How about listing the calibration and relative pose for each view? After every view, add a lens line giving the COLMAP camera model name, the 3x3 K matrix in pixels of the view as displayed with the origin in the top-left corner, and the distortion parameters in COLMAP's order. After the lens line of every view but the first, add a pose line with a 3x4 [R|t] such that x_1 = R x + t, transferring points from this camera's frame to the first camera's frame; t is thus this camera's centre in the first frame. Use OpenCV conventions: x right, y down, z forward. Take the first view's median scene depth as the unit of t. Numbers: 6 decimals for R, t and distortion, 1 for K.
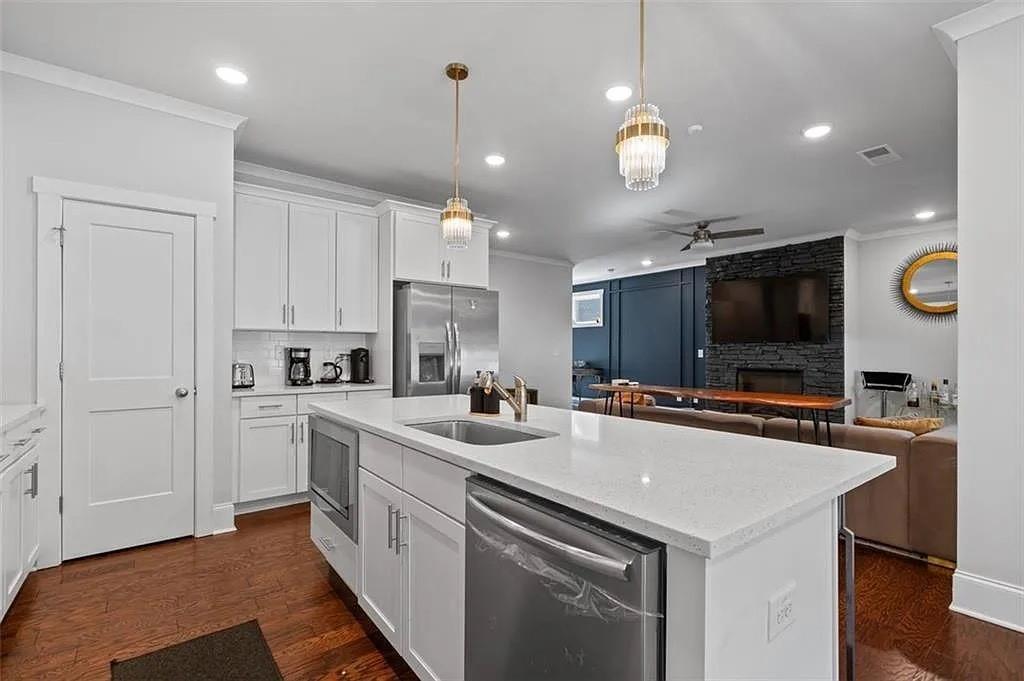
lens RADIAL K [[440.4, 0, 508.2], [0, 440.4, 351.8], [0, 0, 1]] dist [-0.000234, 0.000060]
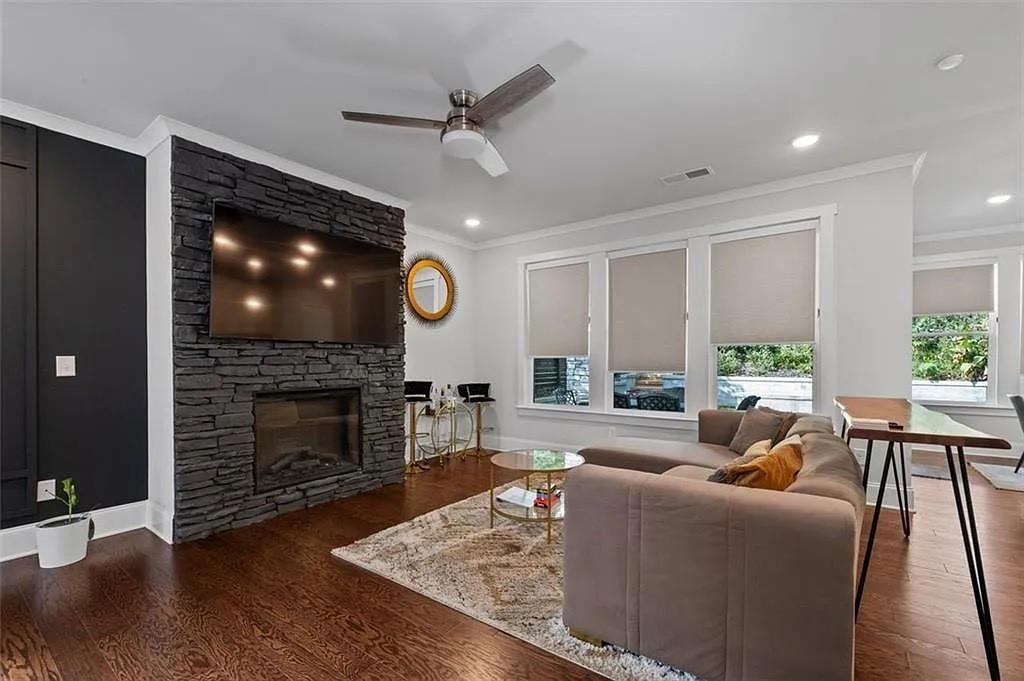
lens RADIAL K [[440.4, 0, 508.2], [0, 440.4, 351.8], [0, 0, 1]] dist [-0.000234, 0.000060]
pose [[-0.240402, 0.000073, 0.970674, -0.039921], [-0.005674, 0.999983, -0.001481, -0.011170], [-0.970657, -0.005864, -0.240397, 0.953900]]
